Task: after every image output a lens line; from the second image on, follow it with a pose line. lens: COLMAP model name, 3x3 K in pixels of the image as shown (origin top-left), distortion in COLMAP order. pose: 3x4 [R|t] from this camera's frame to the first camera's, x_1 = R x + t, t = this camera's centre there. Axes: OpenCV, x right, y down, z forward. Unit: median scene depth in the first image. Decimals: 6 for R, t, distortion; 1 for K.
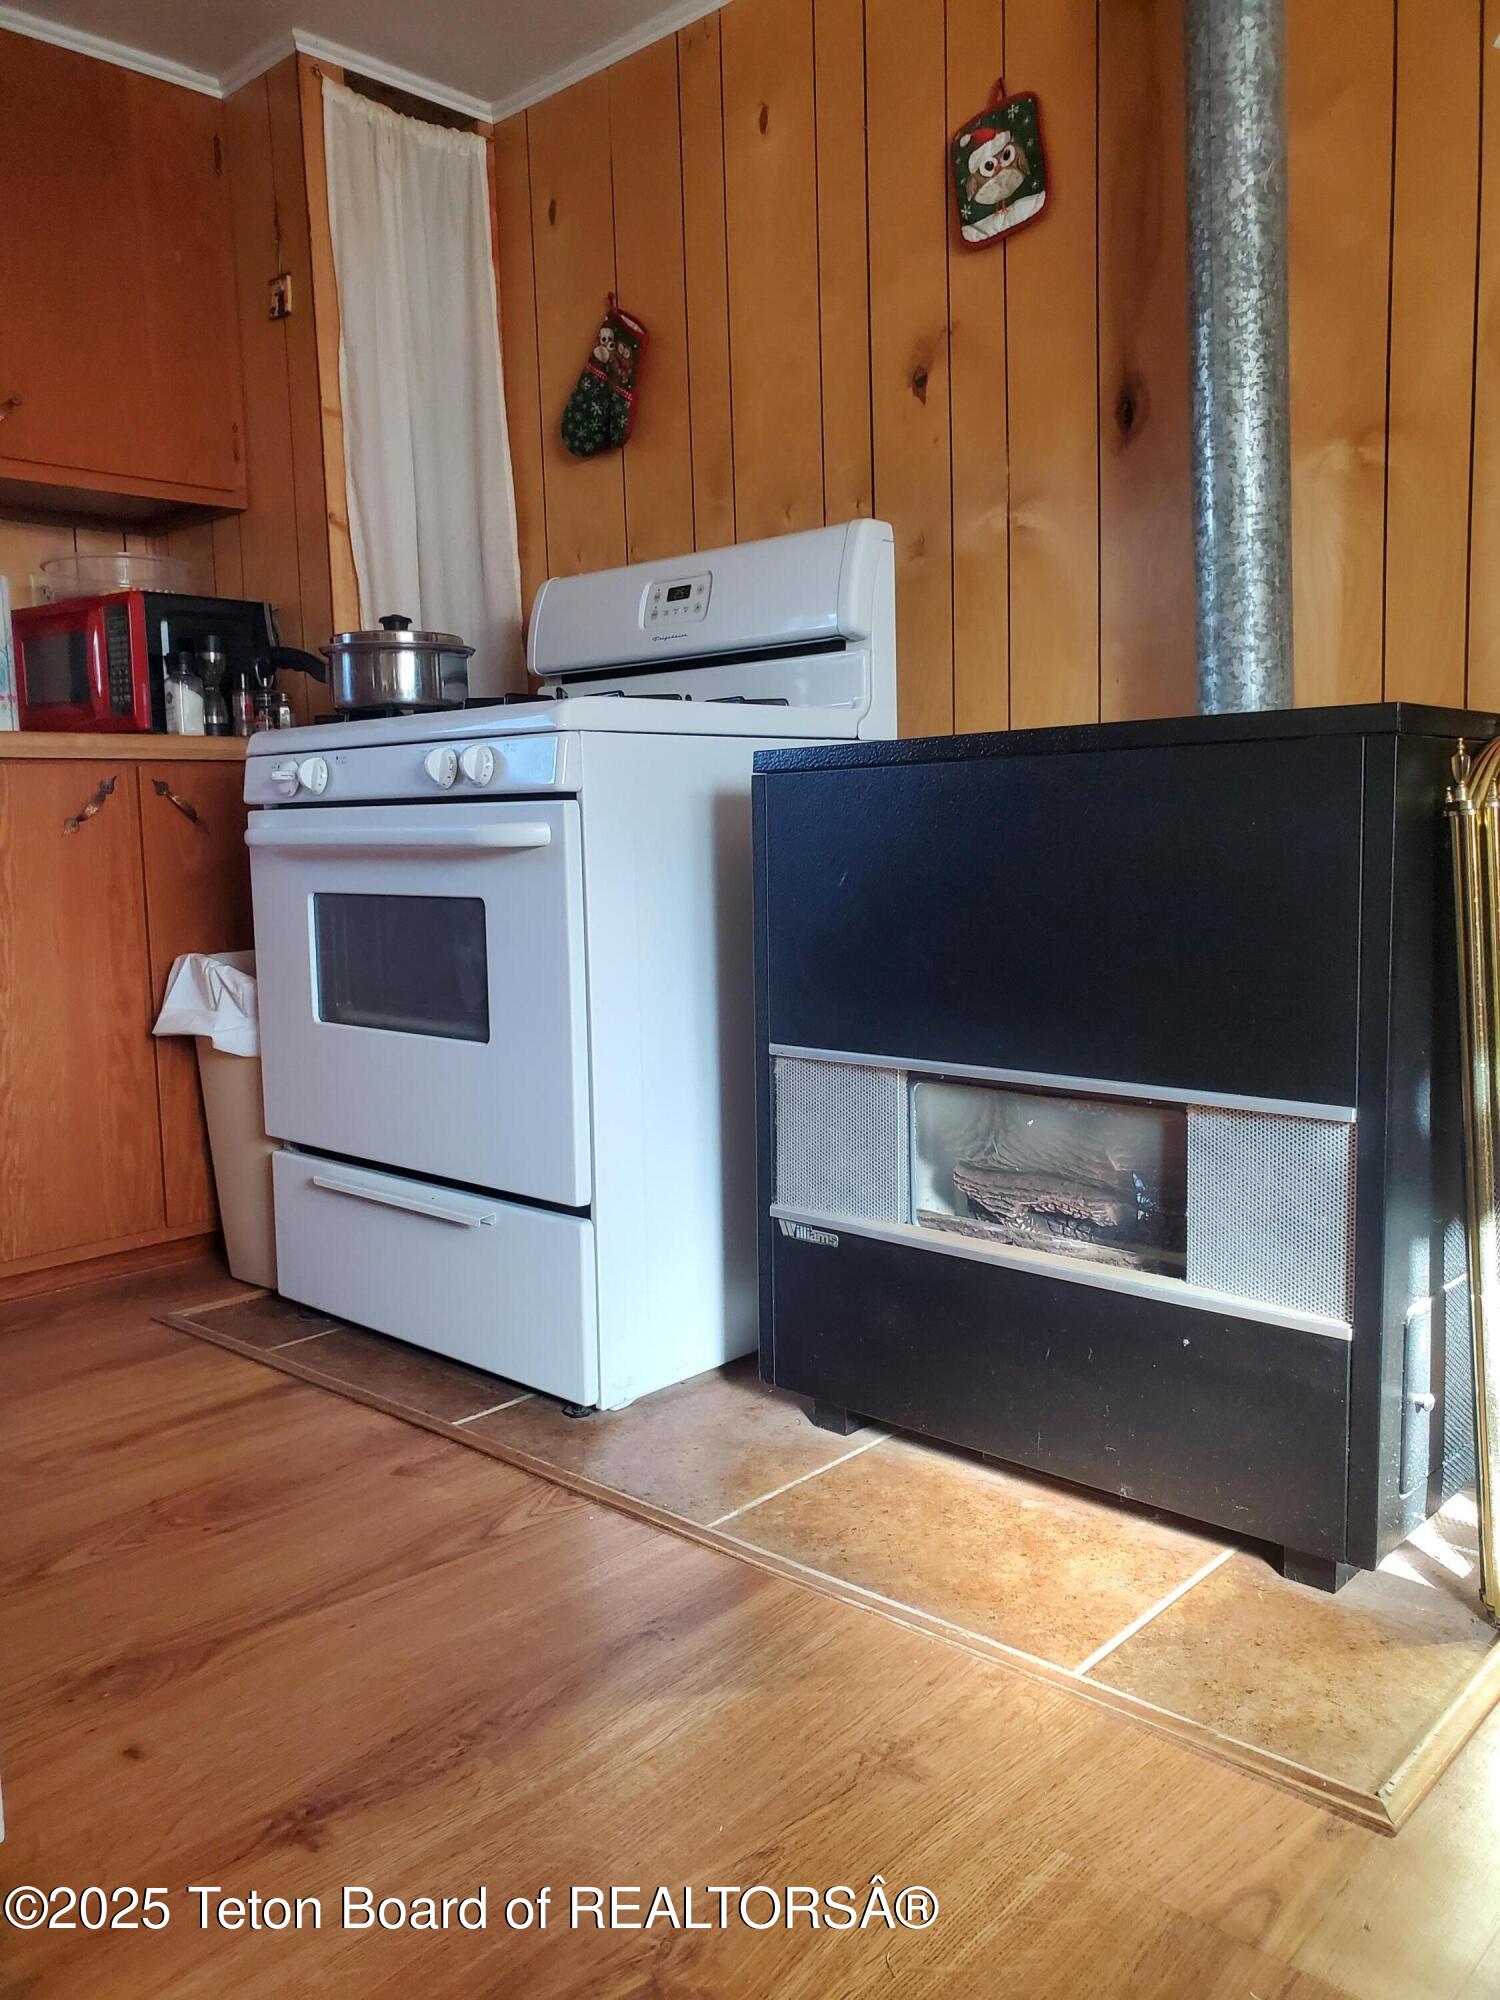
lens RADIAL K [[1543.3, 0, 746.4], [0, 1543.3, 988.5], [0, 0, 1]] dist [-0.007699, -0.002405]
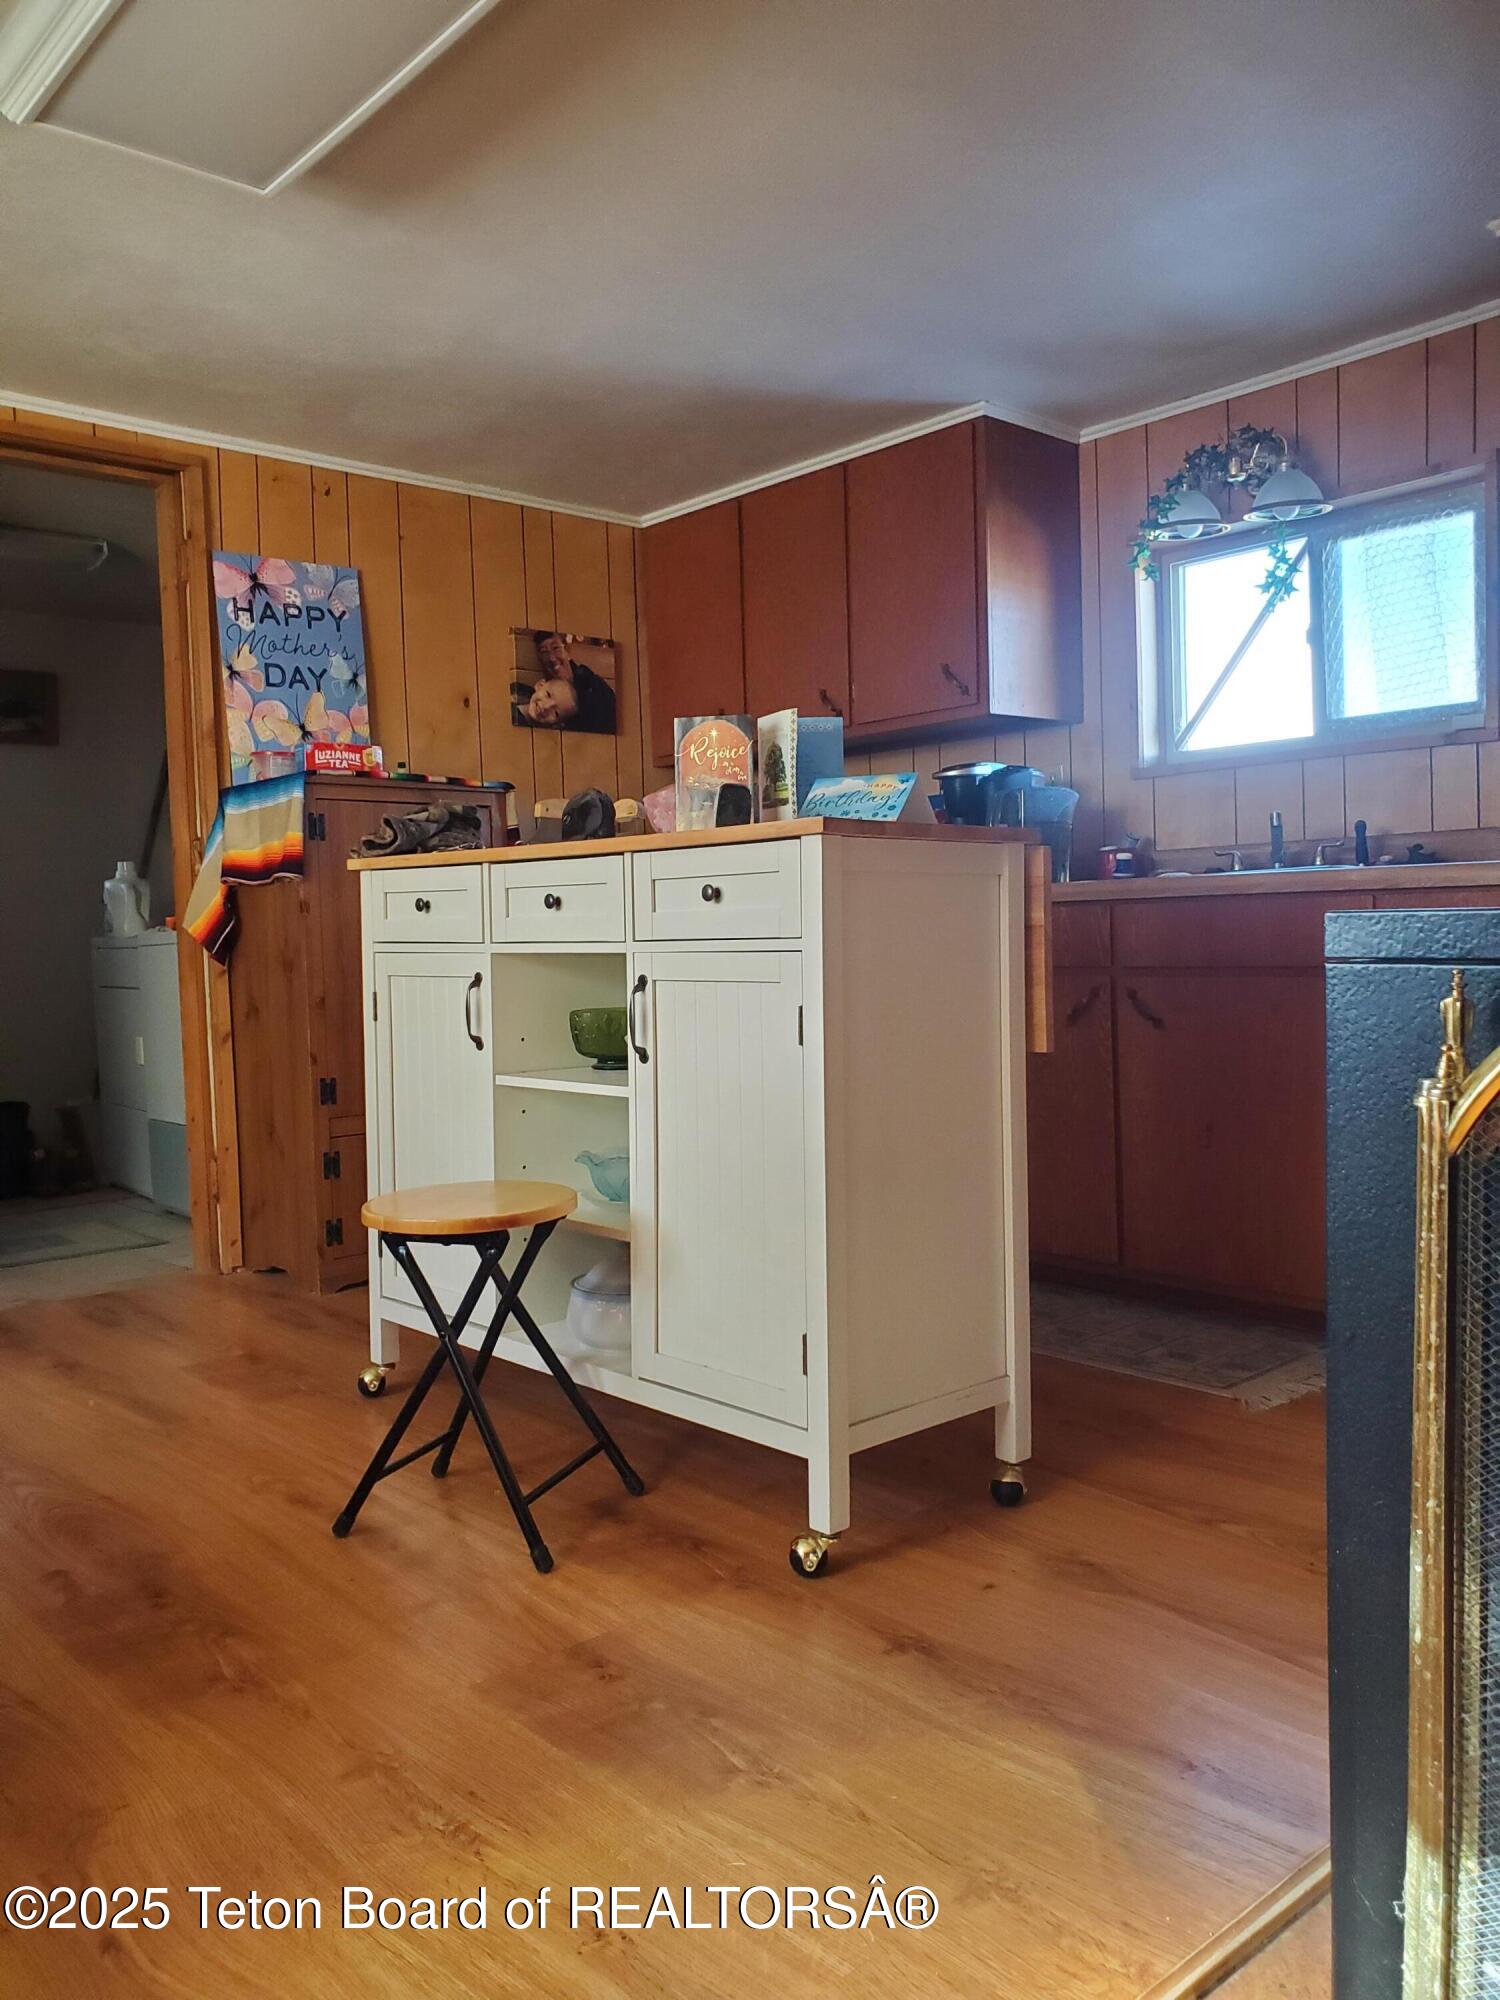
lens RADIAL K [[1543.3, 0, 746.4], [0, 1543.3, 988.5], [0, 0, 1]] dist [-0.007699, -0.002405]
pose [[-0.094949, 0.061366, -0.993589, 1.055930], [-0.075288, 0.994797, 0.068635, -0.170672], [0.992631, 0.081323, -0.089835, 0.814434]]
